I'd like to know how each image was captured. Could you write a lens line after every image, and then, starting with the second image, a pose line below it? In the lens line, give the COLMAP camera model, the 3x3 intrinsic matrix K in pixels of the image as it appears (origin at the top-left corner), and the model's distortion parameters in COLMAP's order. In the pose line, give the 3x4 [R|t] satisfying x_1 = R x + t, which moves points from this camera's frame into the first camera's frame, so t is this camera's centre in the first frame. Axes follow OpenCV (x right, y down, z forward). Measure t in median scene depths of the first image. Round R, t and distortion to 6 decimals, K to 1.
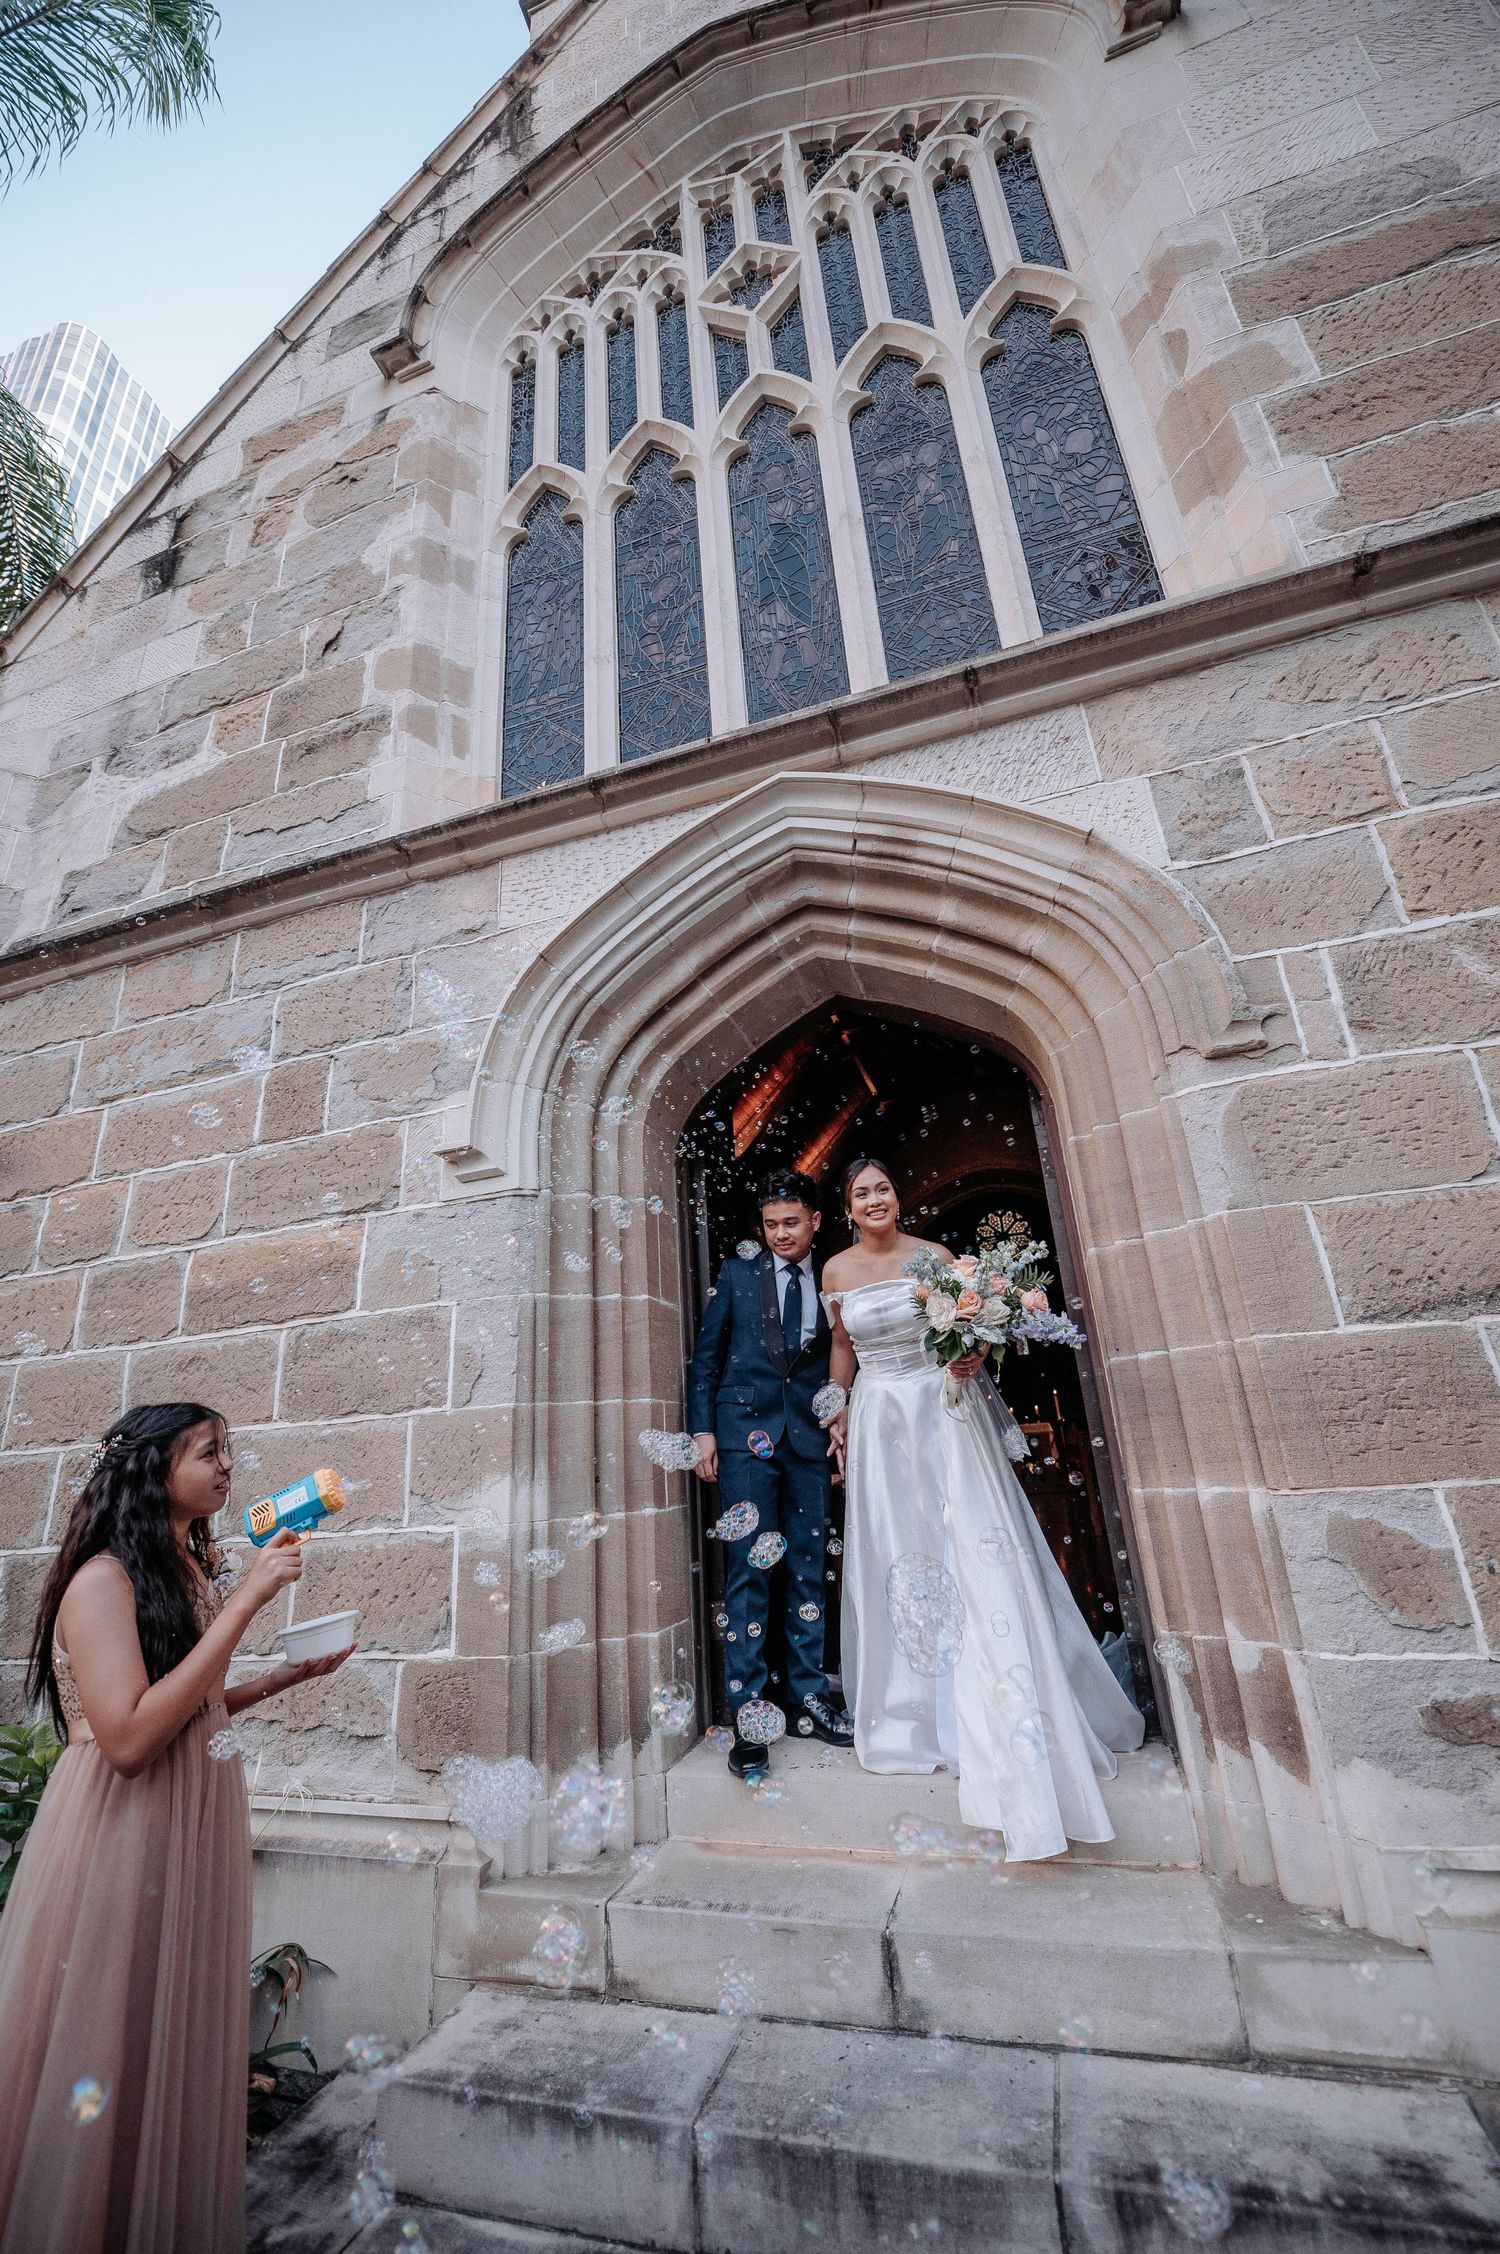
lens RADIAL K [[889.8, 0, 750.0], [0, 889.8, 1127.0], [0, 0, 1]] dist [-0.003453, -0.002639]
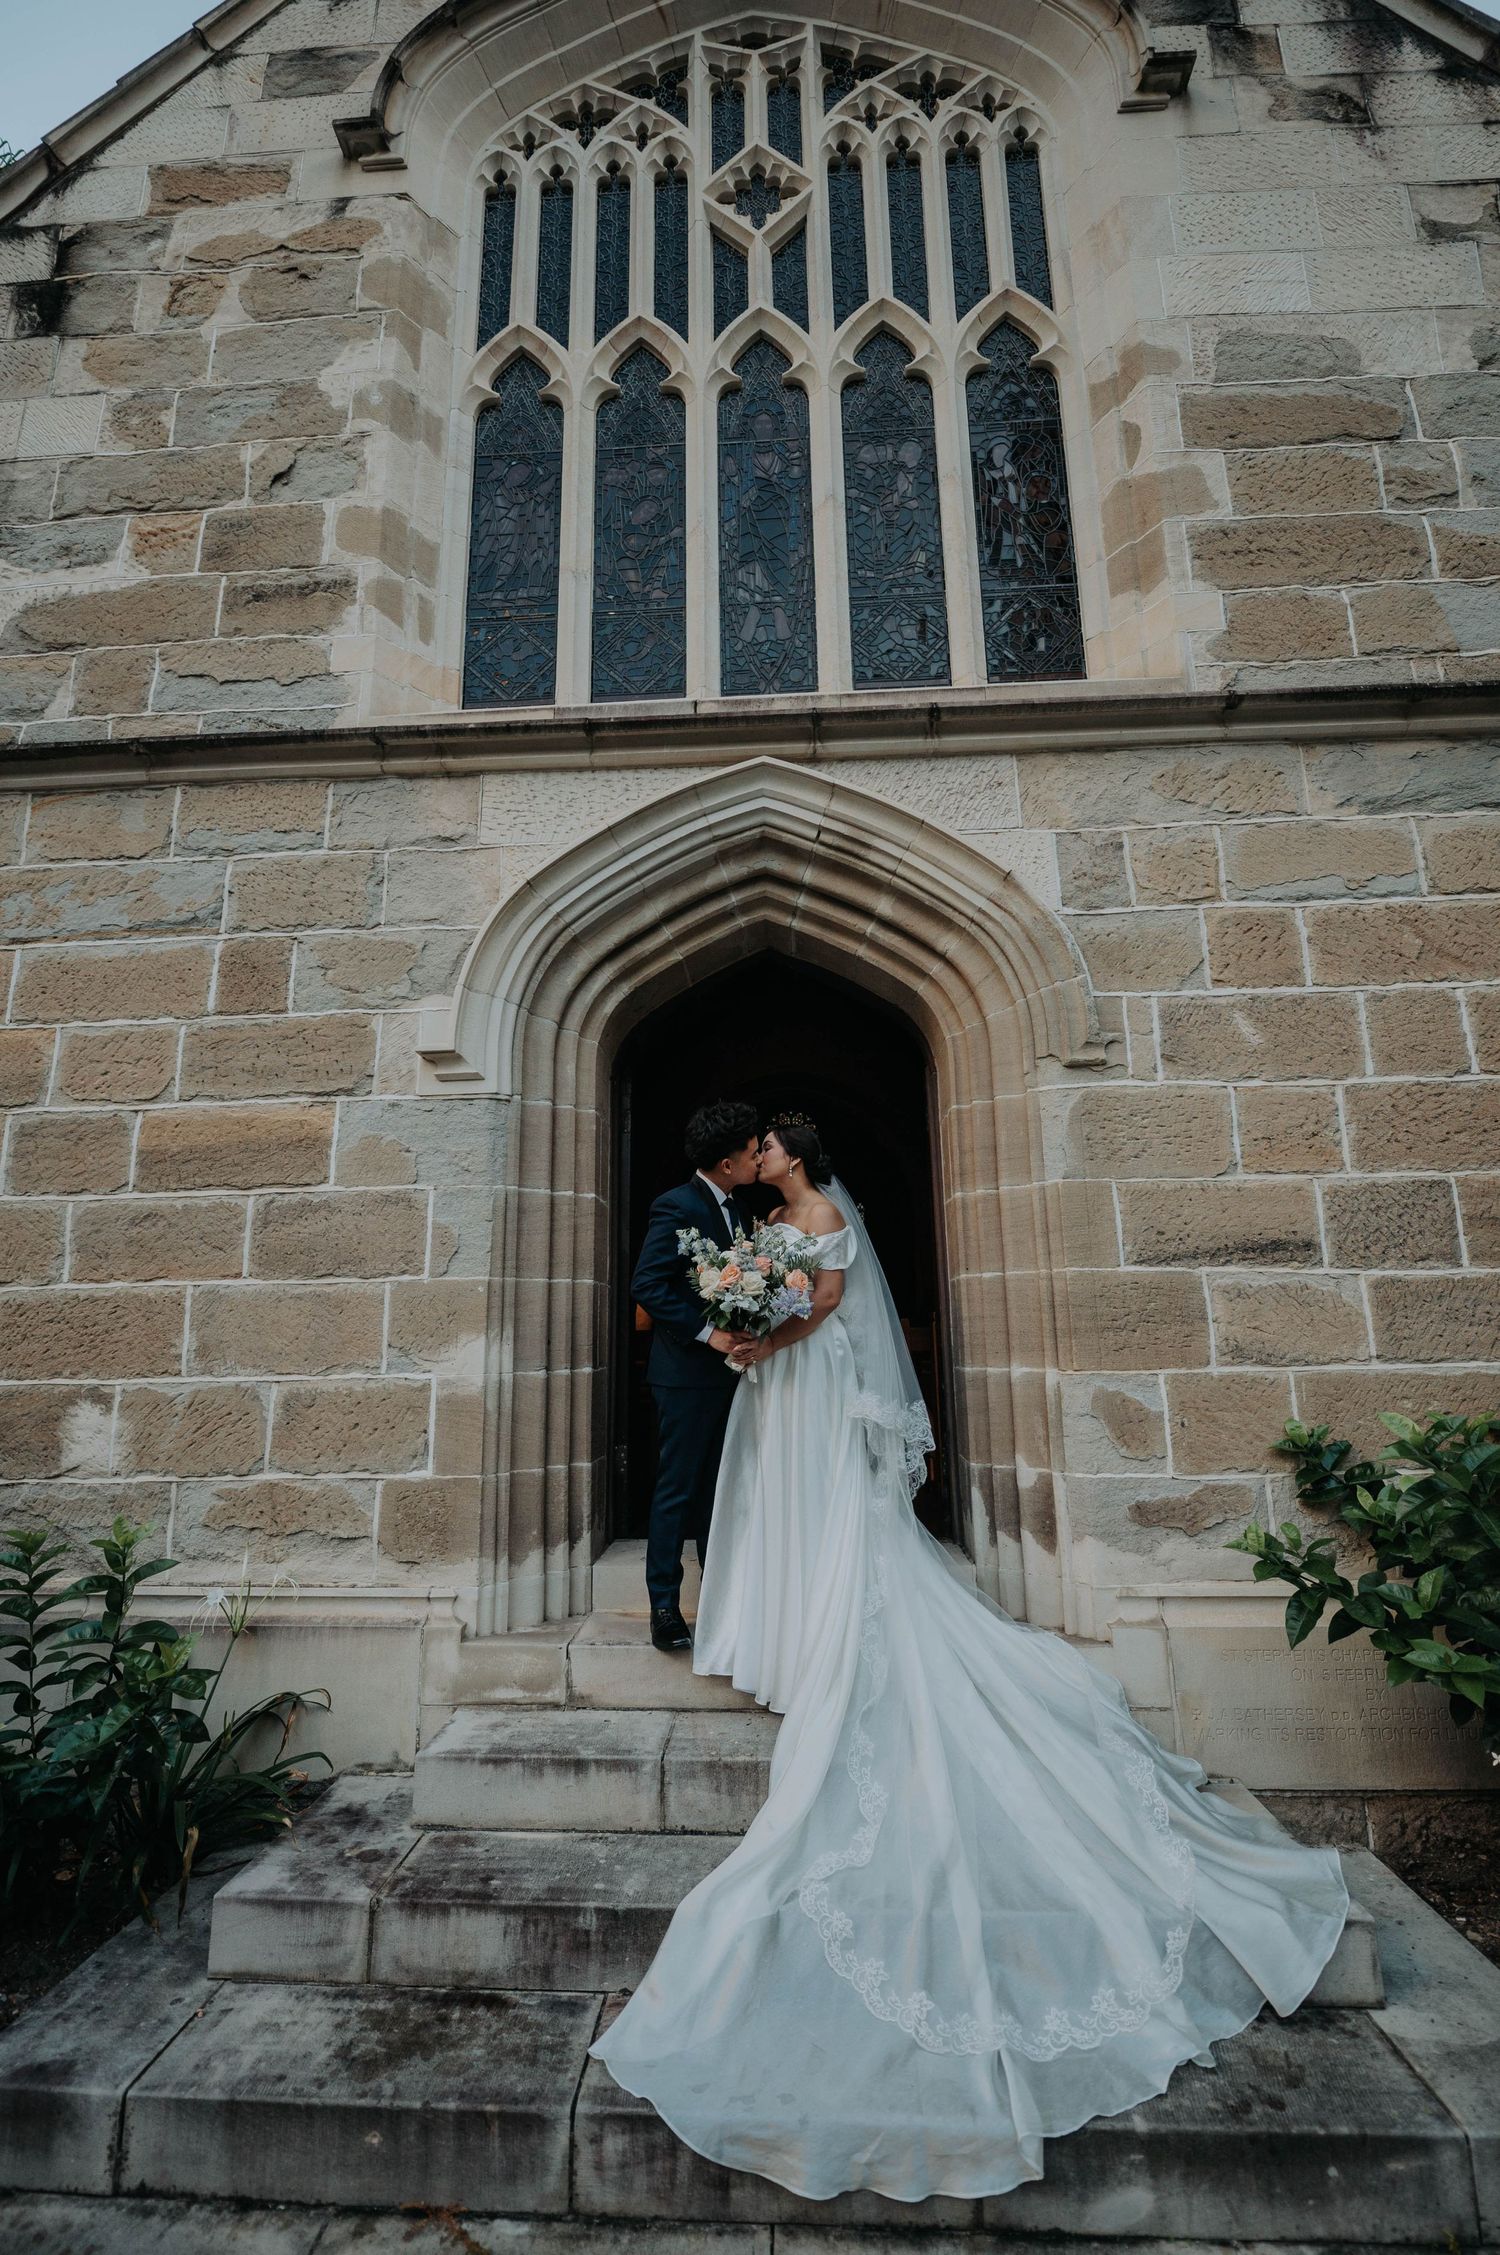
lens RADIAL K [[942.1, 0, 753.3], [0, 942.1, 1119.8], [0, 0, 1]] dist [0.000528, -0.004240]
pose [[0.965395, 0.105835, 0.238351, -0.224672], [-0.134470, 0.985099, 0.107232, -0.069893], [-0.223450, -0.135572, 0.965241, -0.235349]]
